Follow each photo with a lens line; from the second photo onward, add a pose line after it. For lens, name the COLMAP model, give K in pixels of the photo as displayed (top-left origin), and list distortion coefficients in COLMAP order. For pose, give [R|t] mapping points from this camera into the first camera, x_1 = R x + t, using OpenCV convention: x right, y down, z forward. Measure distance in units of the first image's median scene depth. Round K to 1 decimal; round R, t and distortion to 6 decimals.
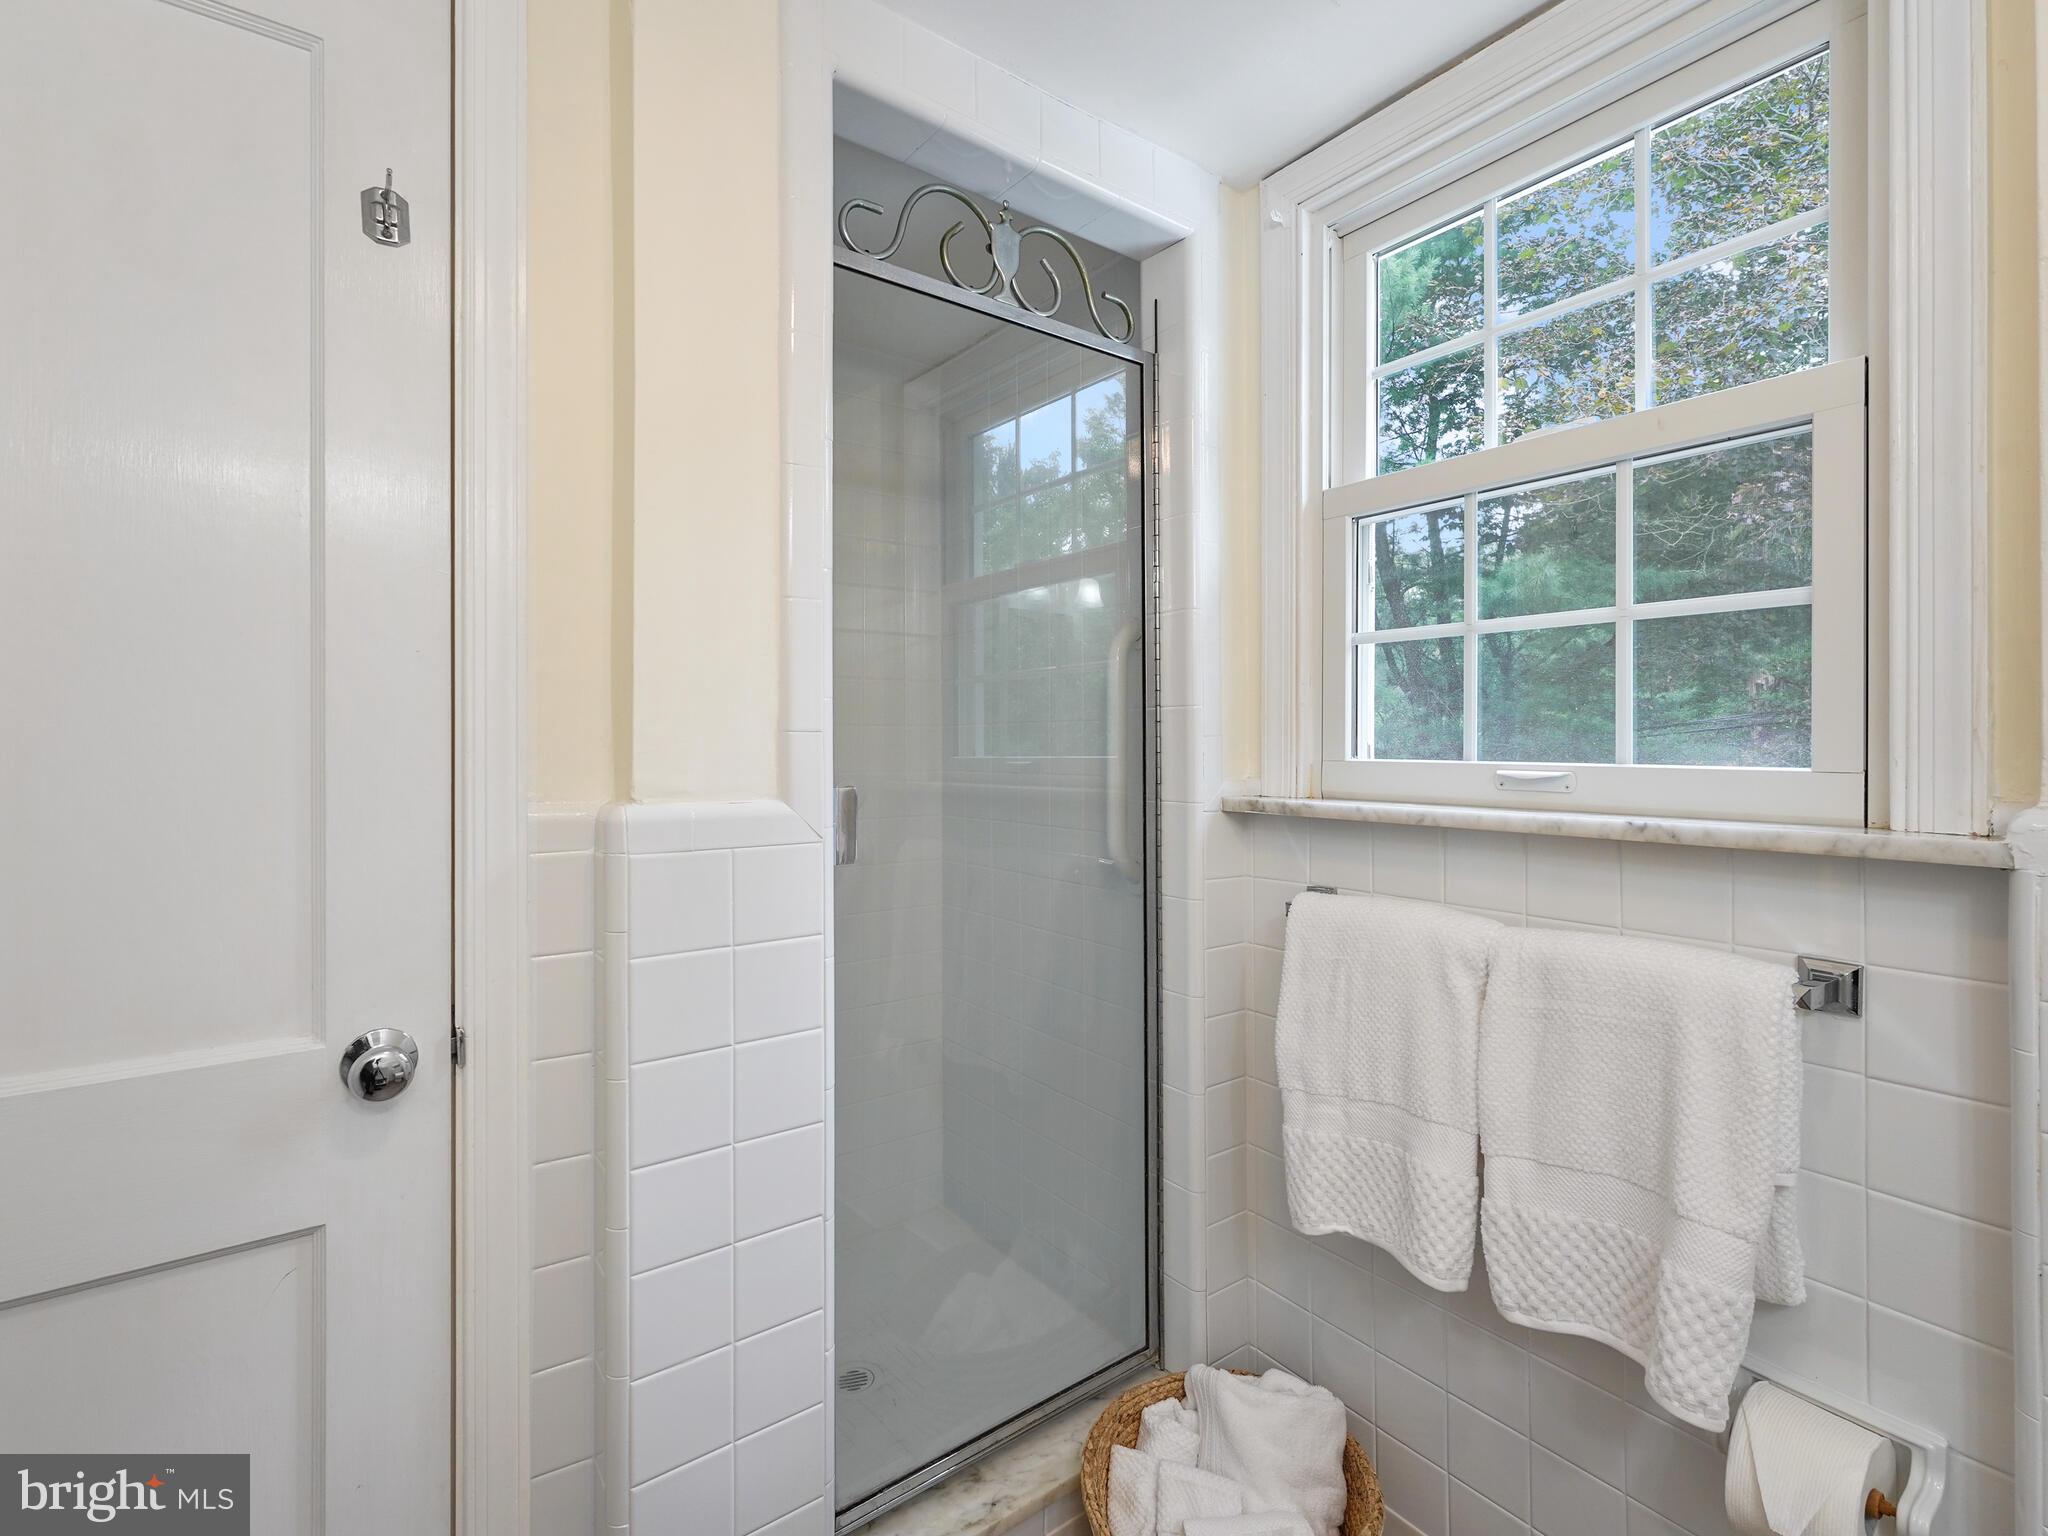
lens RADIAL K [[955.7, 0, 1025.0], [0, 955.7, 746.9], [0, 0, 1]] dist [0.002286, 0.000198]
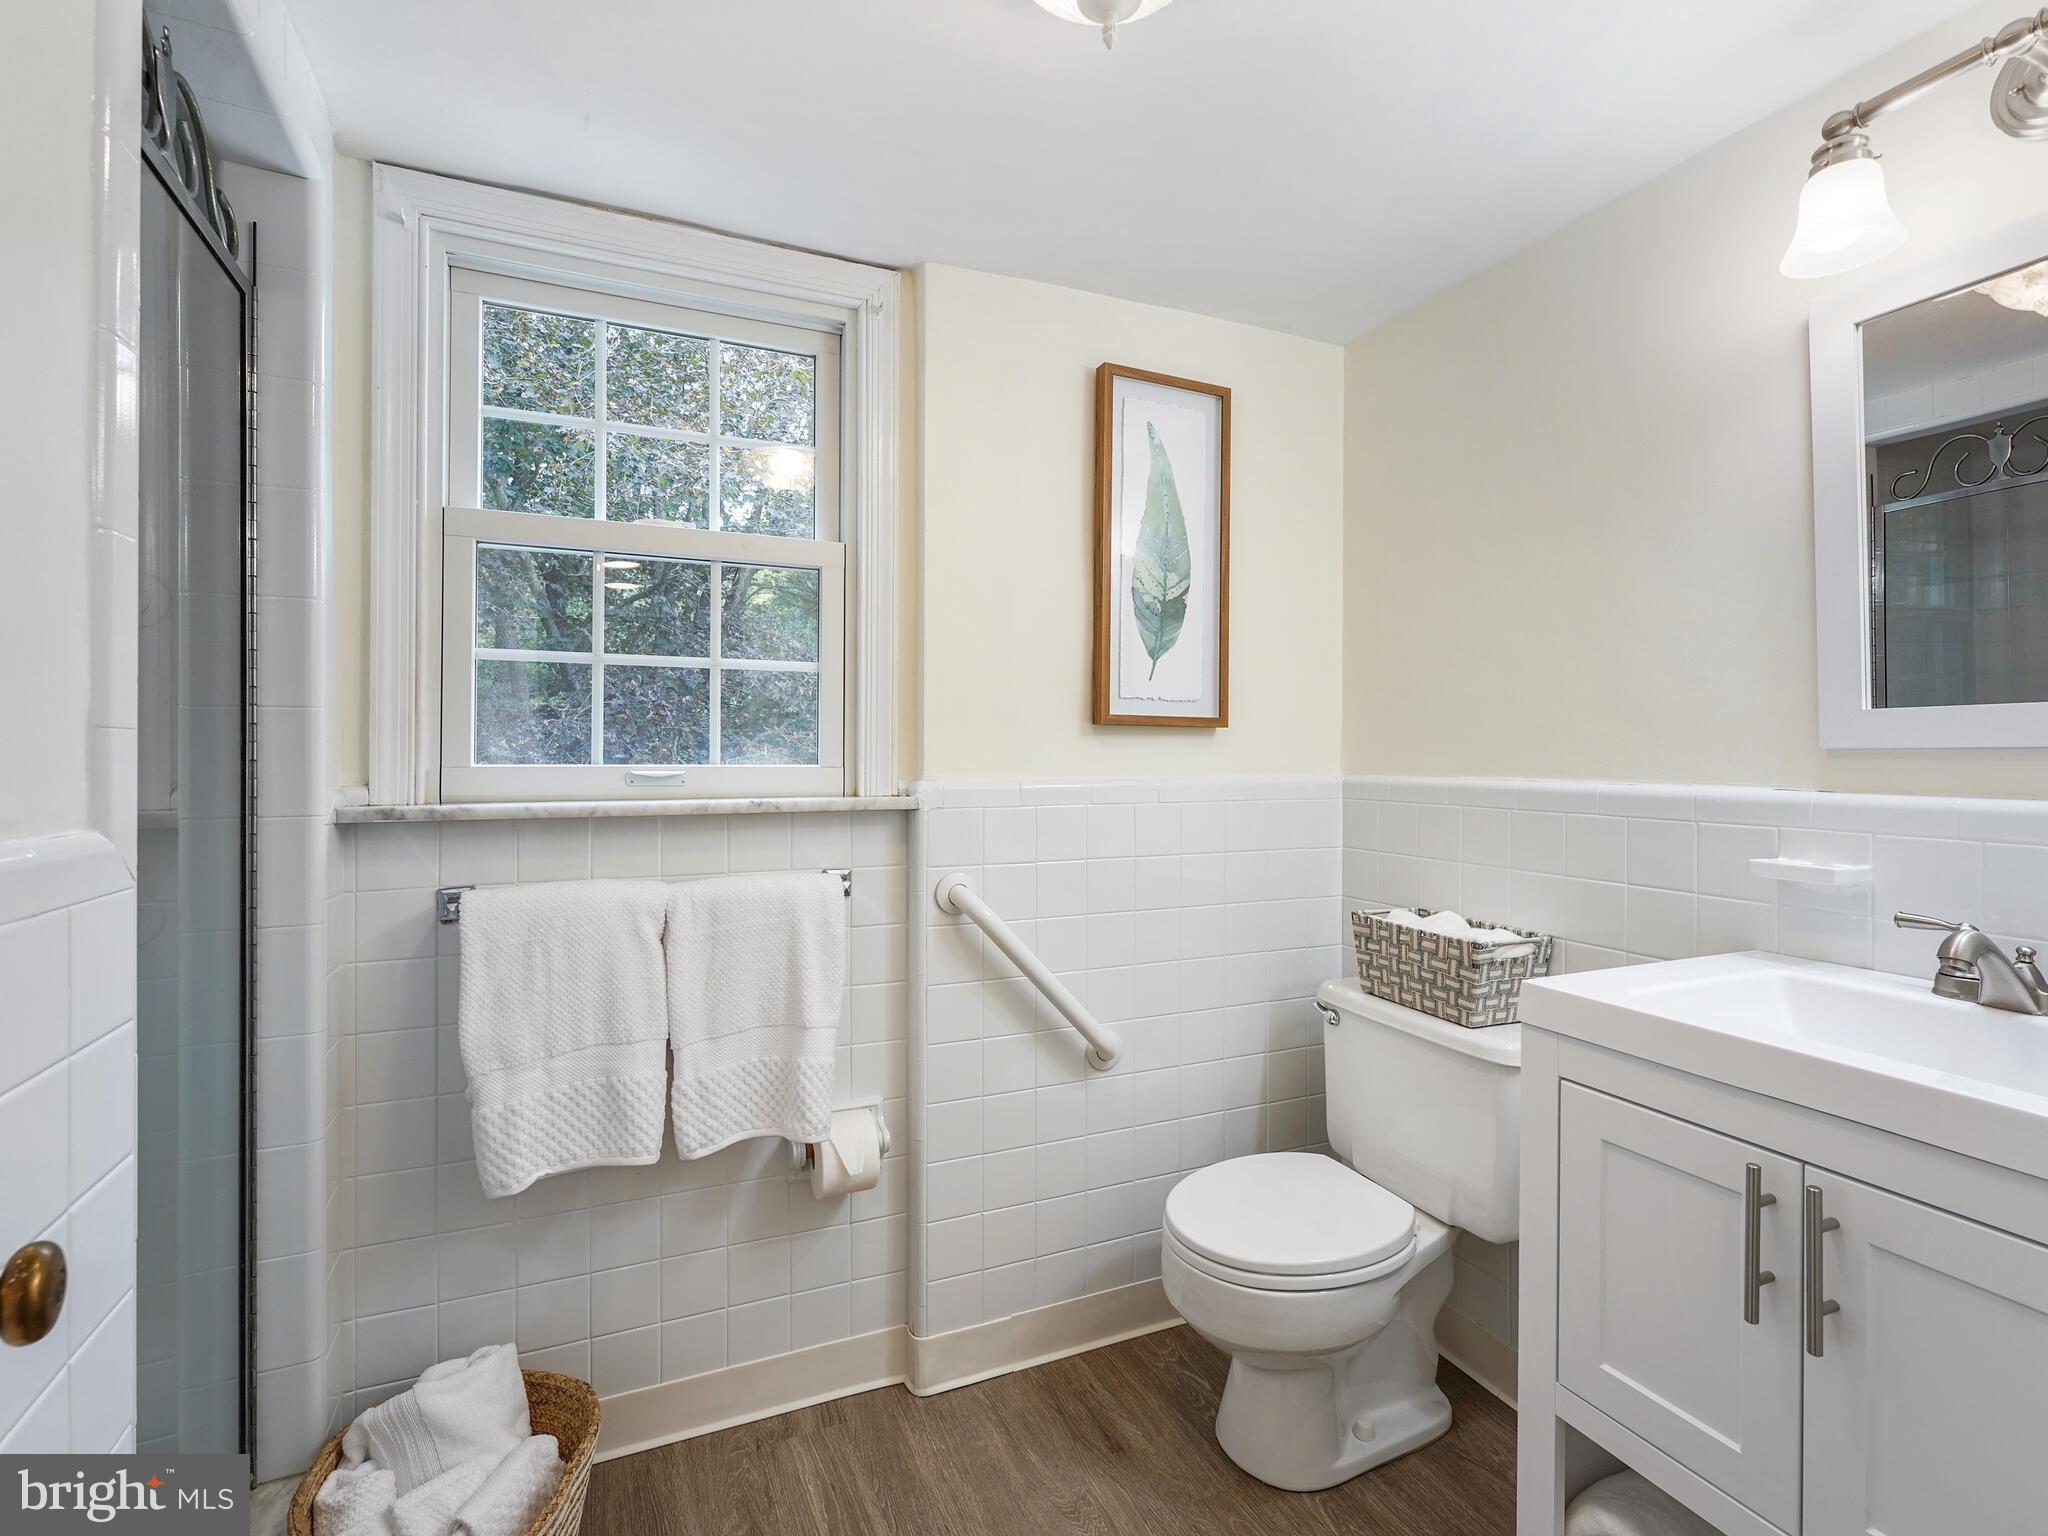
lens RADIAL K [[955.7, 0, 1022.0], [0, 955.7, 760.4], [0, 0, 1]] dist [0.002286, 0.000198]
pose [[0.221693, -0.007015, 0.975091, -0.699120], [0.000814, 0.999975, 0.007009, 0.001114], [-0.975116, -0.000760, 0.221693, 0.197994]]
